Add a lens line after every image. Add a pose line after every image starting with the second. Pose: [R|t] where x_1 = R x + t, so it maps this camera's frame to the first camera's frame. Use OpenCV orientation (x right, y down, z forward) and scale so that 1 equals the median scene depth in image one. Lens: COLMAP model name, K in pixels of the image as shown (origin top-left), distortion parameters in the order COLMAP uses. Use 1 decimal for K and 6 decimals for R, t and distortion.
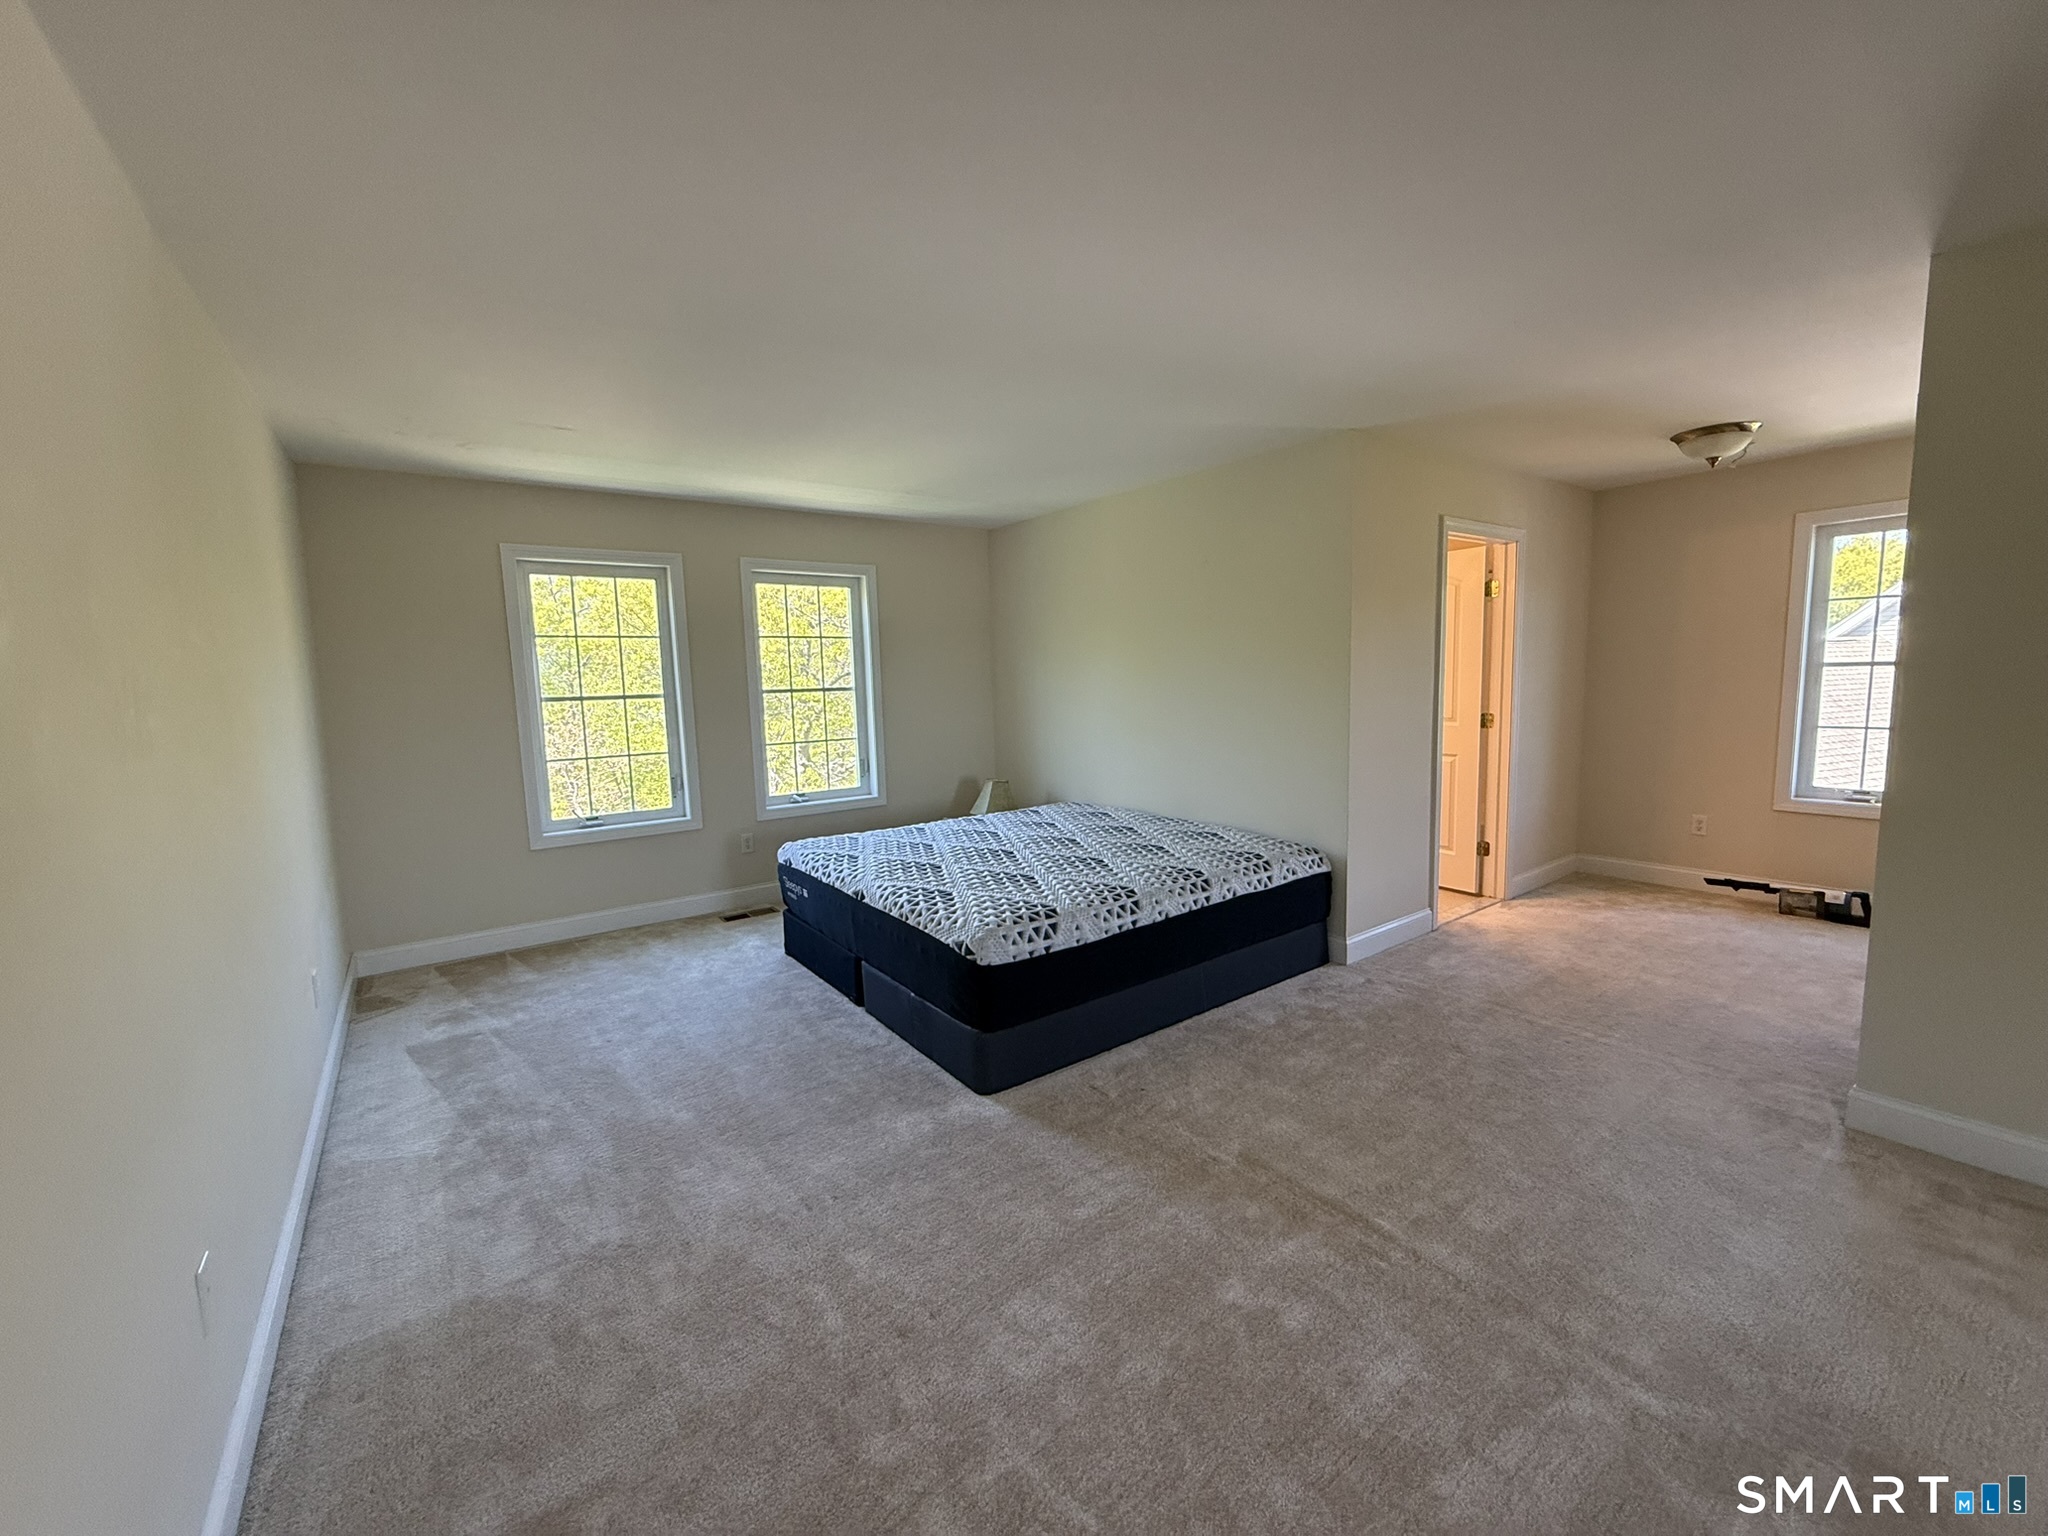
lens RADIAL K [[815.8, 0, 1026.0], [0, 815.8, 764.7], [0, 0, 1]] dist [-0.000596, 0.000144]
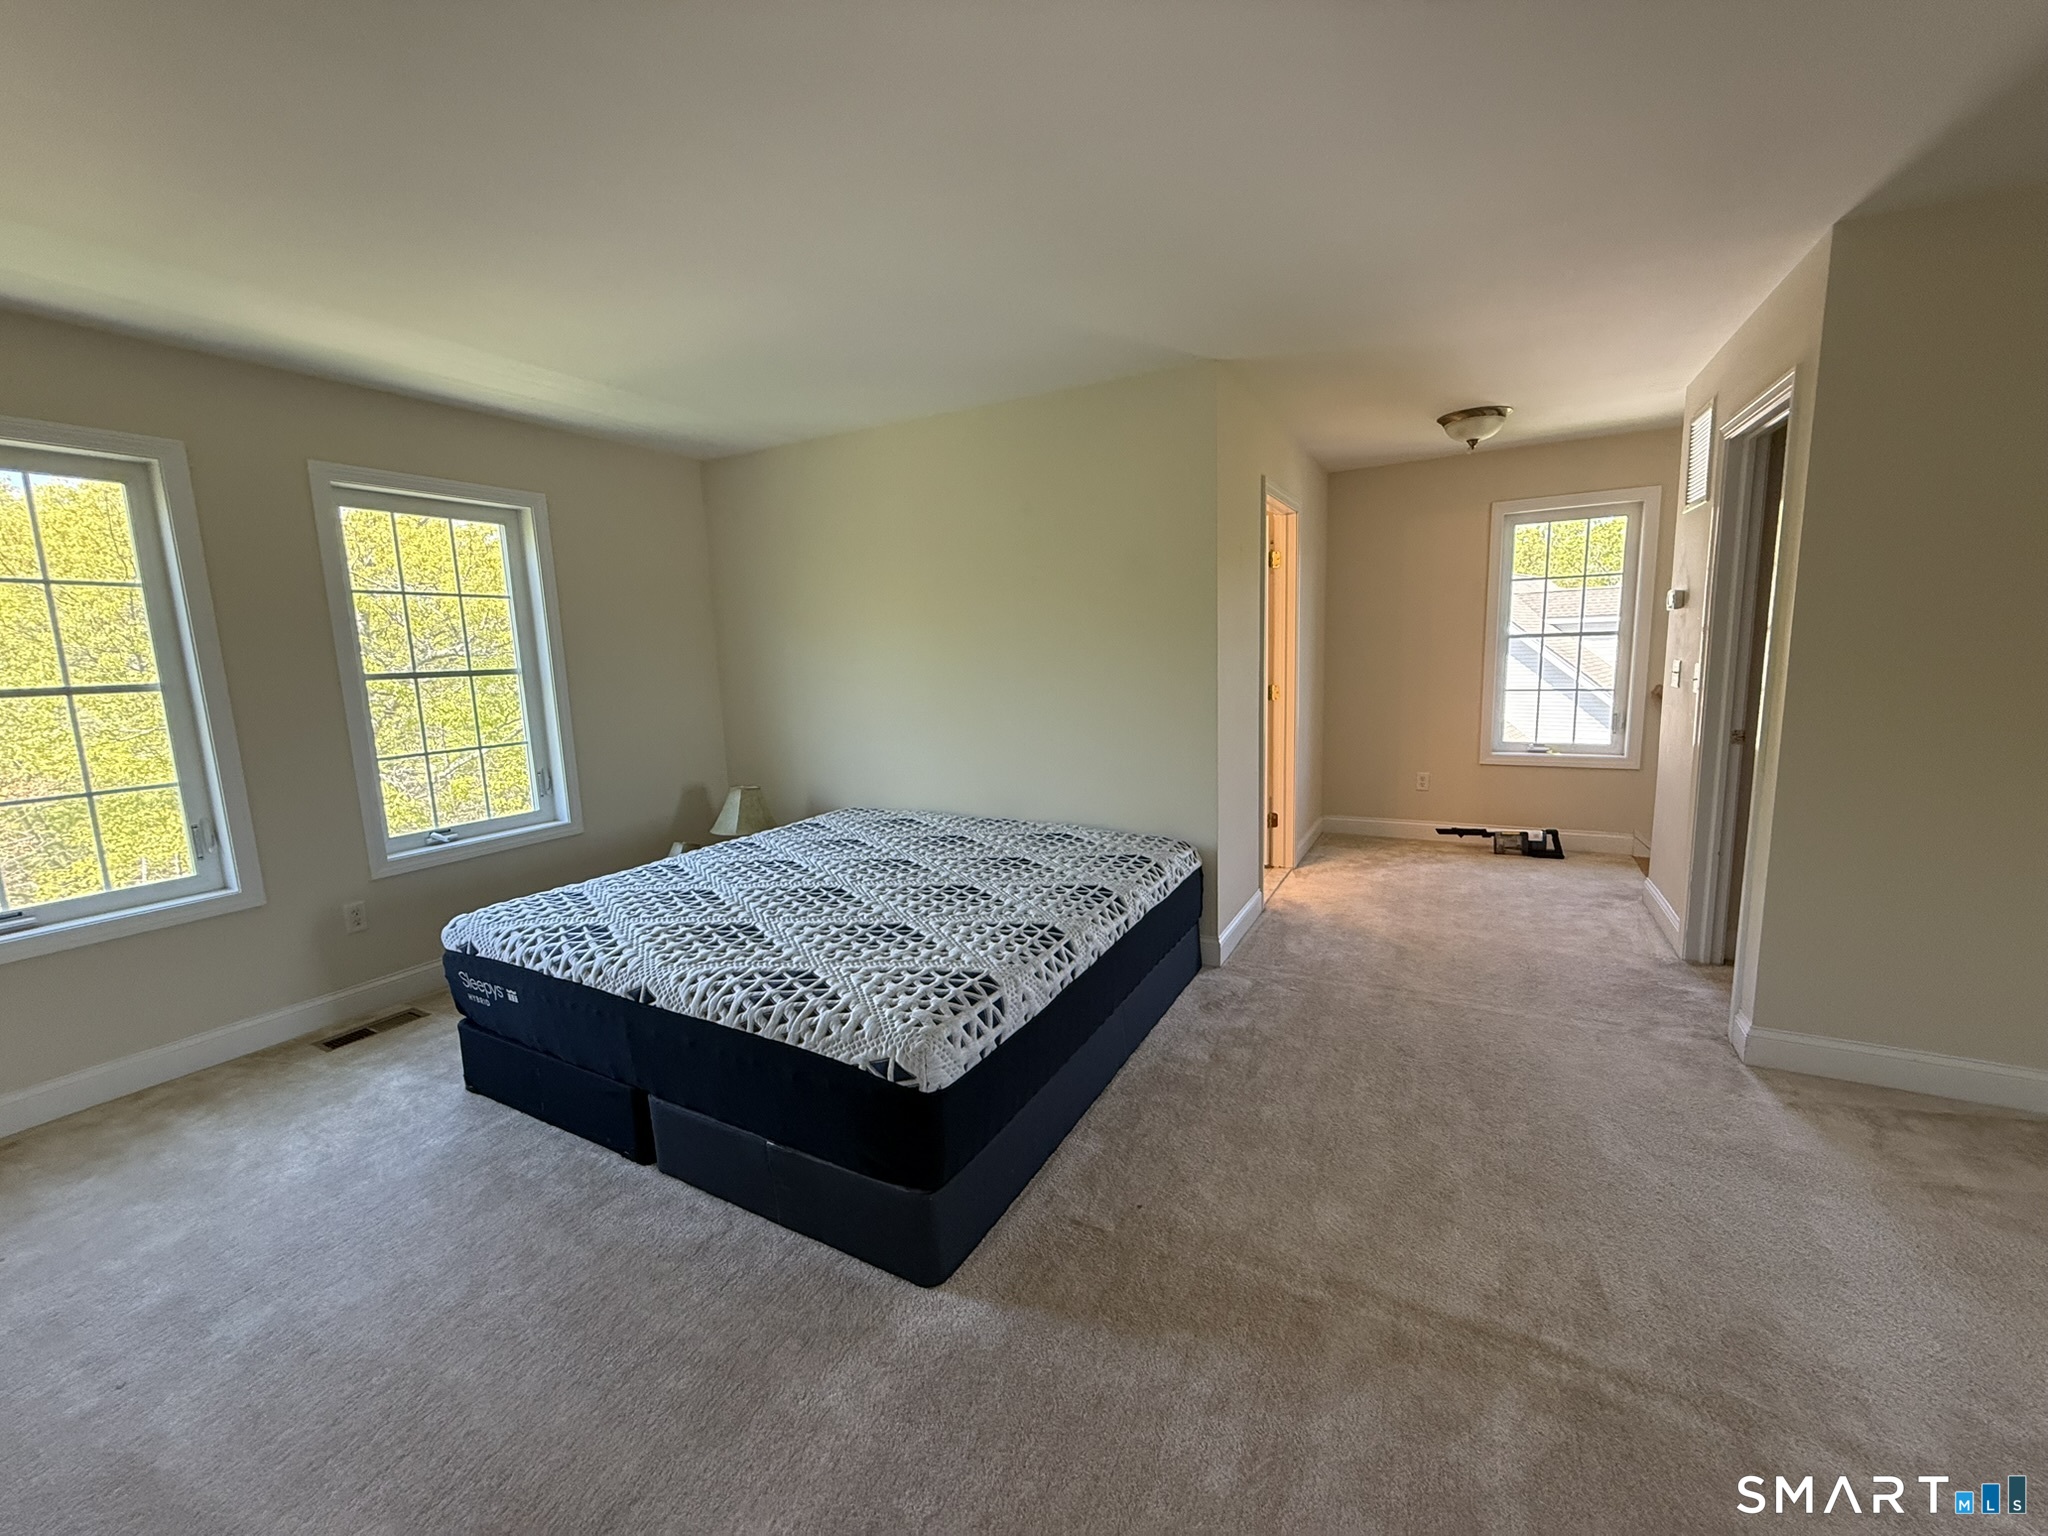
lens RADIAL K [[815.8, 0, 1026.6], [0, 815.8, 762.8], [0, 0, 1]] dist [-0.000596, 0.000144]
pose [[0.908216, -0.062264, 0.413844, -0.159597], [0.054815, 0.998050, 0.029864, -0.017862], [-0.414896, -0.004438, 0.909858, 0.268167]]
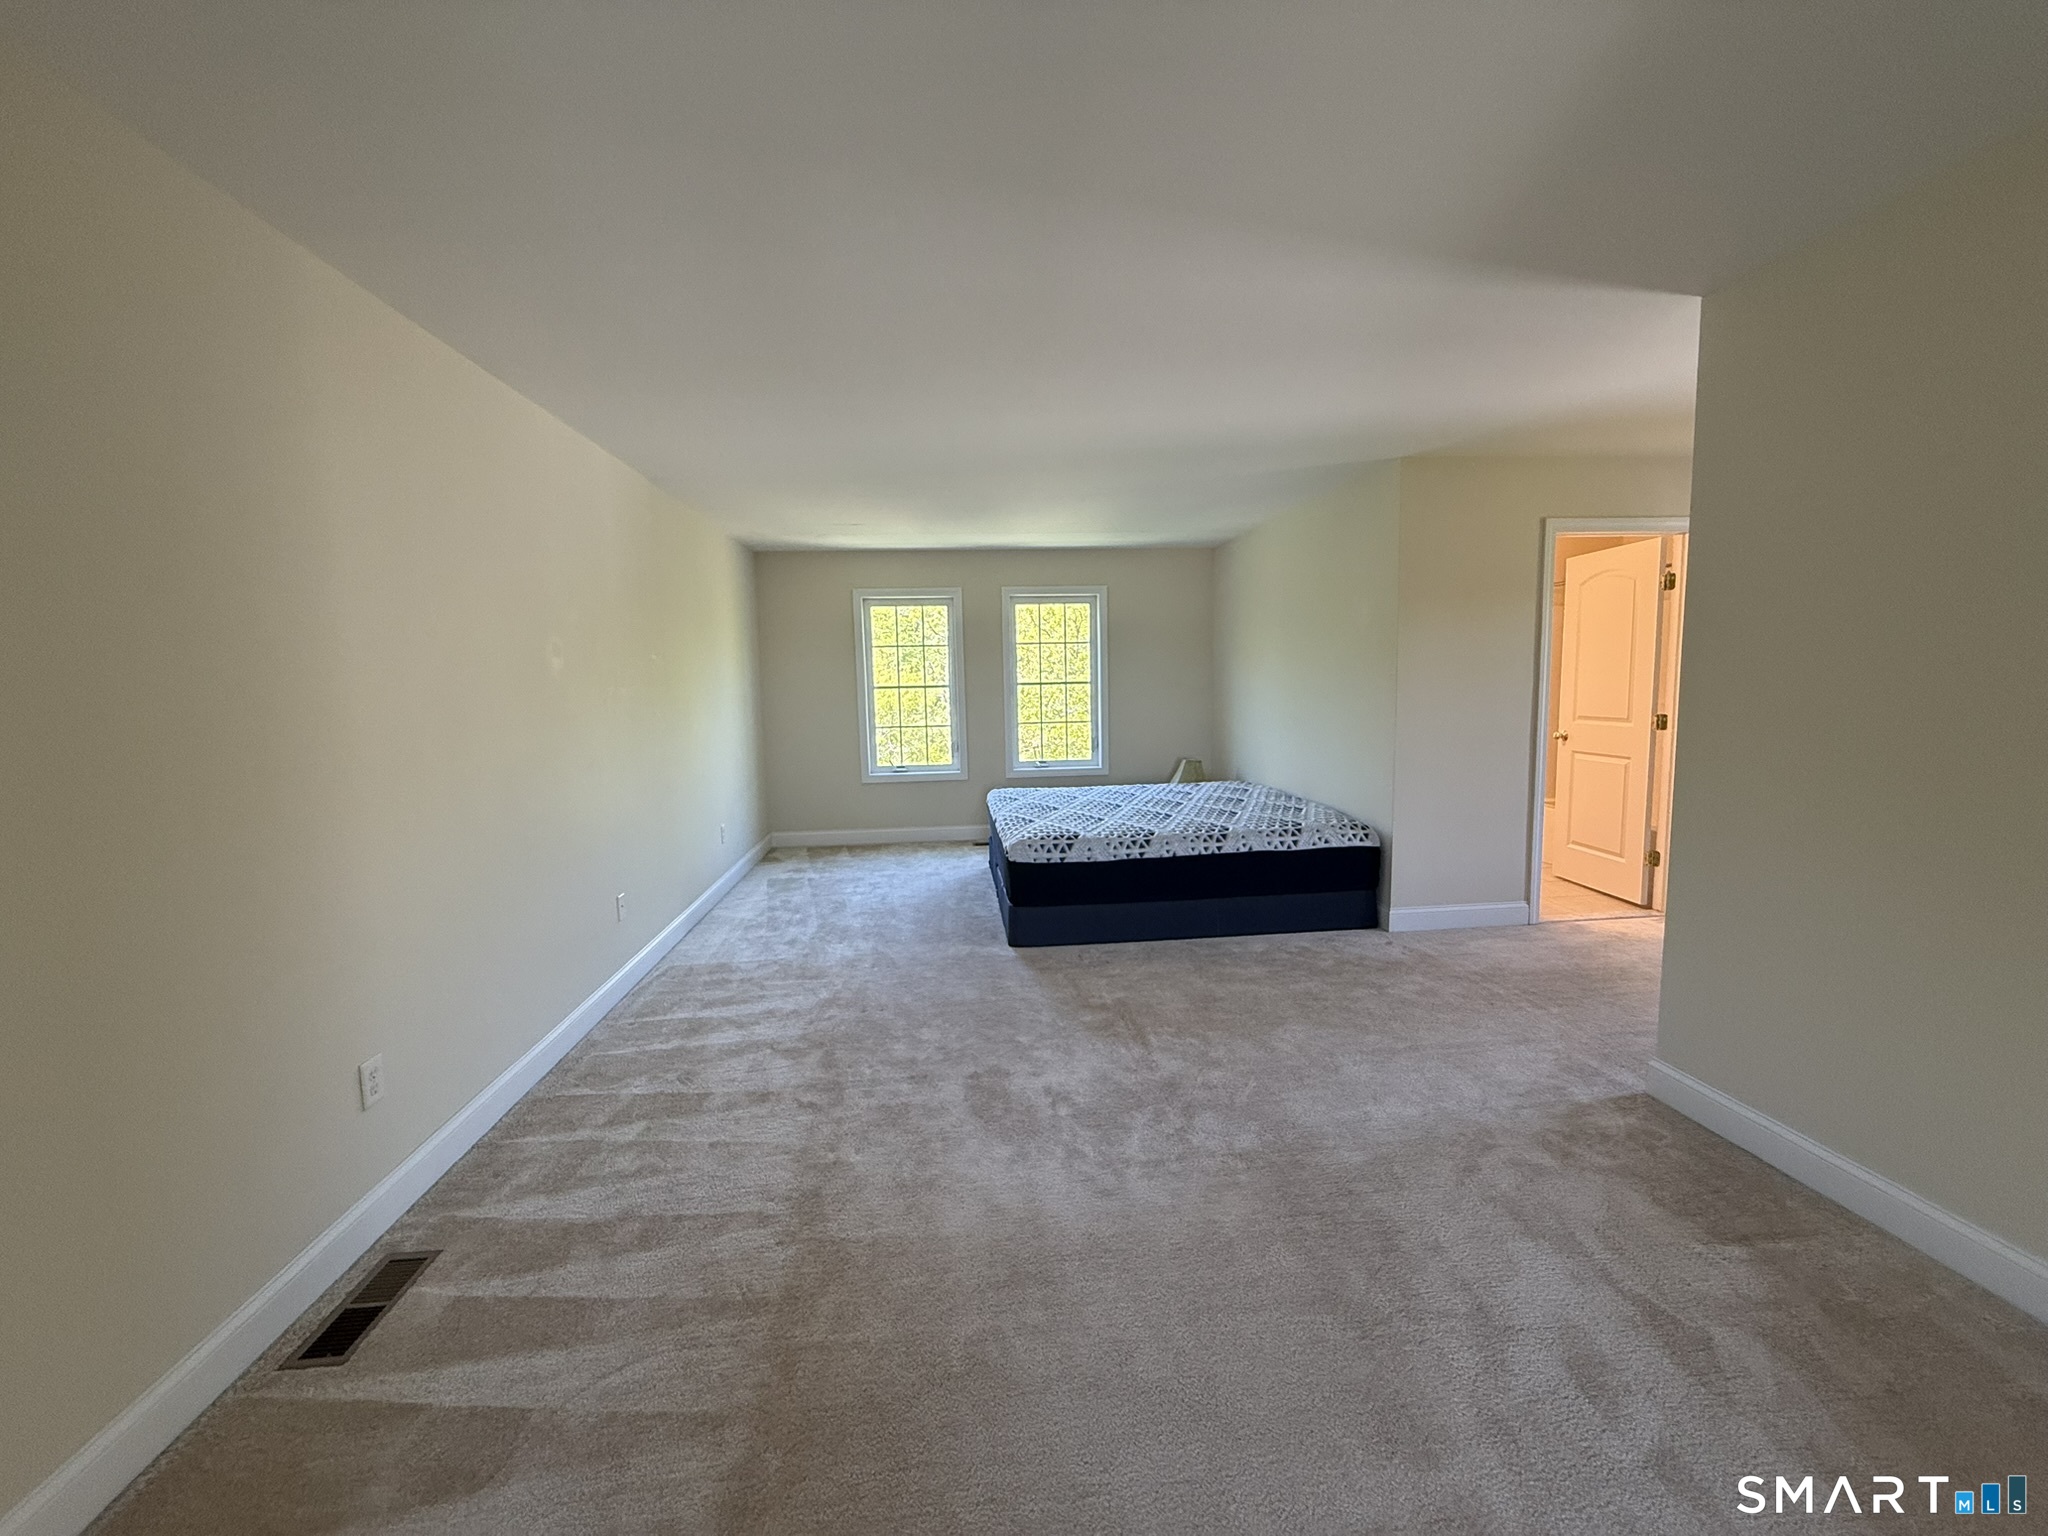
lens RADIAL K [[815.8, 0, 1027.0], [0, 815.8, 769.4], [0, 0, 1]] dist [-0.000596, 0.000144]
pose [[0.864146, 0.062501, -0.499345, 0.506556], [-0.055798, 0.998039, 0.028359, 0.017606], [0.500138, 0.003356, 0.865939, -0.226481]]
